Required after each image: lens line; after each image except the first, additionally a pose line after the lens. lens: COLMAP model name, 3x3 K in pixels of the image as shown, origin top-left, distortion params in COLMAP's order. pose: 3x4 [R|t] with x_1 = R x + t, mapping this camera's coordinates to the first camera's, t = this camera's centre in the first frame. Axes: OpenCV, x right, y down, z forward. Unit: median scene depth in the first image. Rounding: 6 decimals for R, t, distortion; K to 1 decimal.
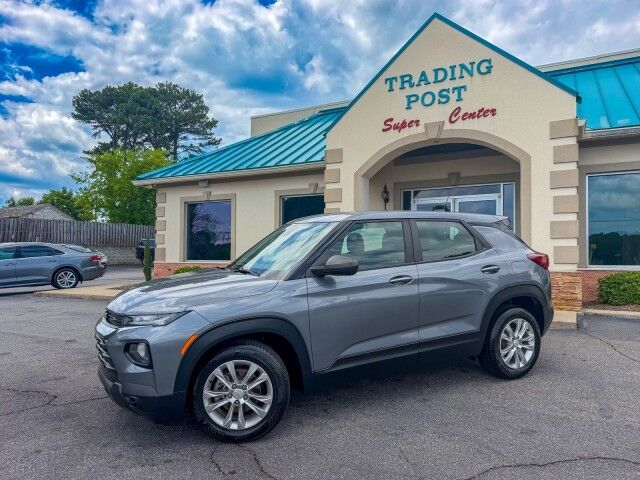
lens RADIAL K [[480.2, 0, 309.5], [0, 480.2, 252.3], [0, 0, 1]] dist [0.011902, -0.018359]
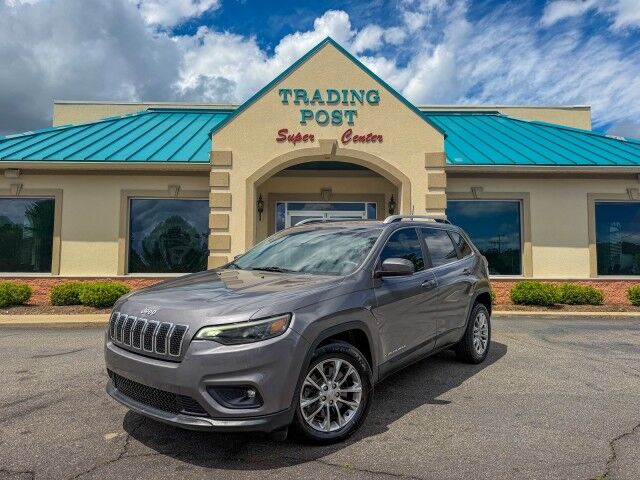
lens RADIAL K [[478.9, 0, 322.0], [0, 478.9, 237.1], [0, 0, 1]] dist [0.017755, -0.025351]
pose [[0.854935, 0.039880, 0.517199, -0.282802], [-0.005760, 0.997709, -0.067409, 0.013660], [-0.518702, 0.054651, 0.853206, 0.118208]]
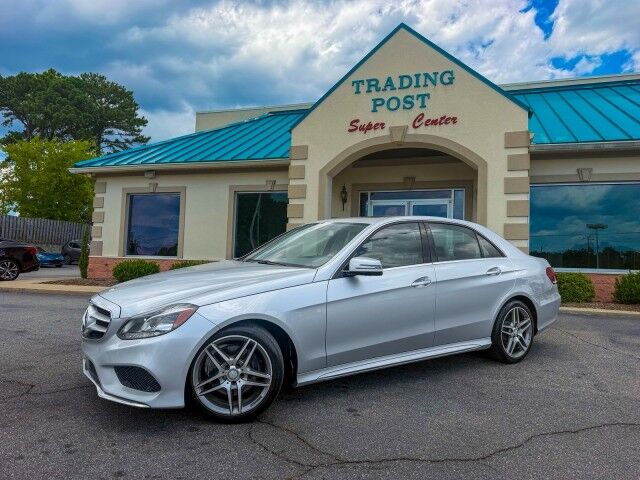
lens RADIAL K [[478.9, 0, 312.2], [0, 478.9, 241.2], [0, 0, 1]] dist [0.017755, -0.025351]
pose [[0.984446, 0.035837, 0.171995, -0.094723], [-0.028796, 0.998649, -0.043261, 0.029411], [-0.173313, 0.037635, 0.984147, 0.016027]]
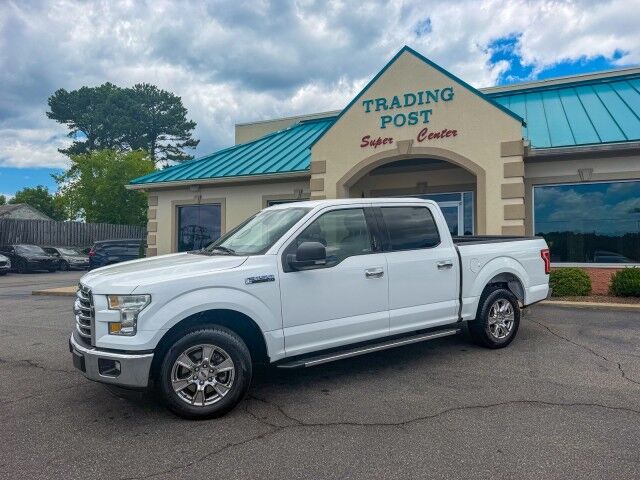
lens RADIAL K [[478.9, 0, 315.0], [0, 478.9, 241.5], [0, 0, 1]] dist [0.017755, -0.025351]
pose [[0.997668, -0.003865, 0.068147, -0.037093], [0.004995, 0.999853, -0.016423, -0.008109], [-0.068073, 0.016725, 0.997540, -0.133416]]
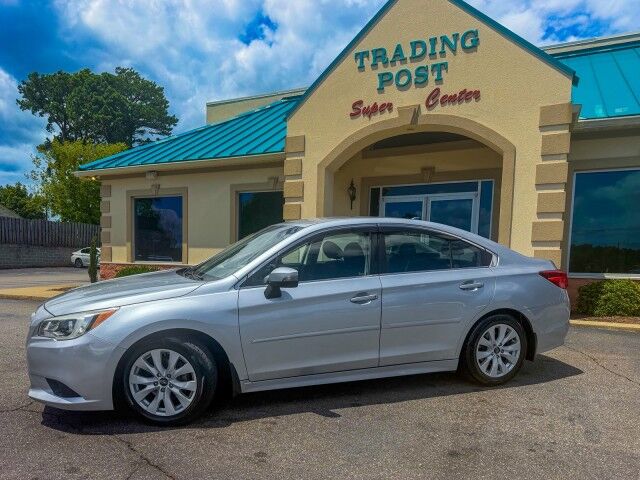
lens RADIAL K [[480.2, 0, 291.7], [0, 480.2, 307.7], [0, 0, 1]] dist [0.011902, -0.018359]
pose [[0.999139, 0.015130, 0.038643, 0.016236], [-0.019020, 0.994564, 0.102377, 0.008980], [-0.036884, -0.103024, 0.993995, 0.094534]]
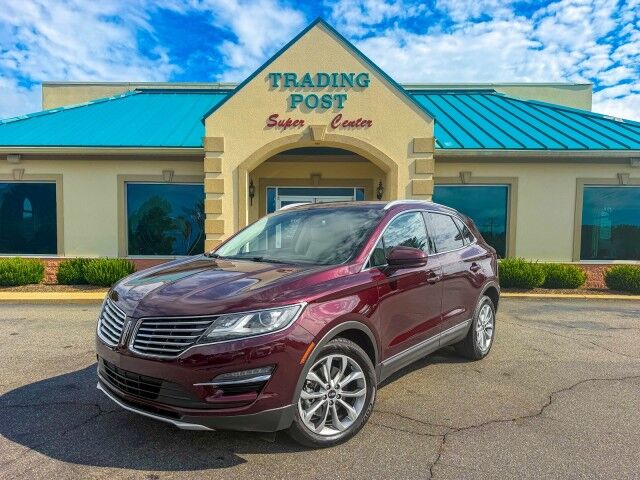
lens RADIAL K [[488.0, 0, 288.4], [0, 488.0, 293.0], [0, 0, 1]] dist [0.030491, -0.035034]
pose [[0.874161, -0.031286, 0.484627, -0.332831], [-0.009783, 0.996586, 0.081983, 0.014222], [-0.485537, -0.076408, 0.870871, 0.049732]]
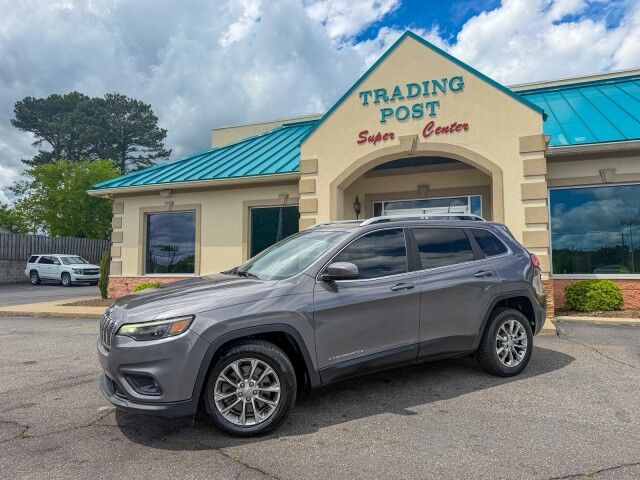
lens RADIAL K [[478.9, 0, 312.6], [0, 478.9, 238.1], [0, 0, 1]] dist [0.017755, -0.025351]
pose [[0.993049, 0.001469, 0.117696, -0.062297], [0.005628, 0.998186, -0.059942, 0.006856], [-0.117571, 0.060188, 0.991239, 0.025612]]
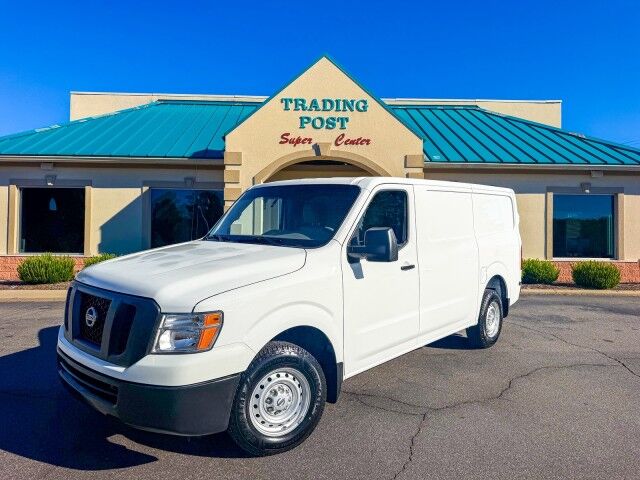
lens RADIAL K [[478.9, 0, 317.5], [0, 478.9, 241.8], [0, 0, 1]] dist [0.017755, -0.025351]
pose [[0.847957, 0.007408, 0.530013, -0.397326], [-0.012519, 0.999903, 0.006052, -0.022045], [-0.529917, -0.011767, 0.847968, -0.040462]]
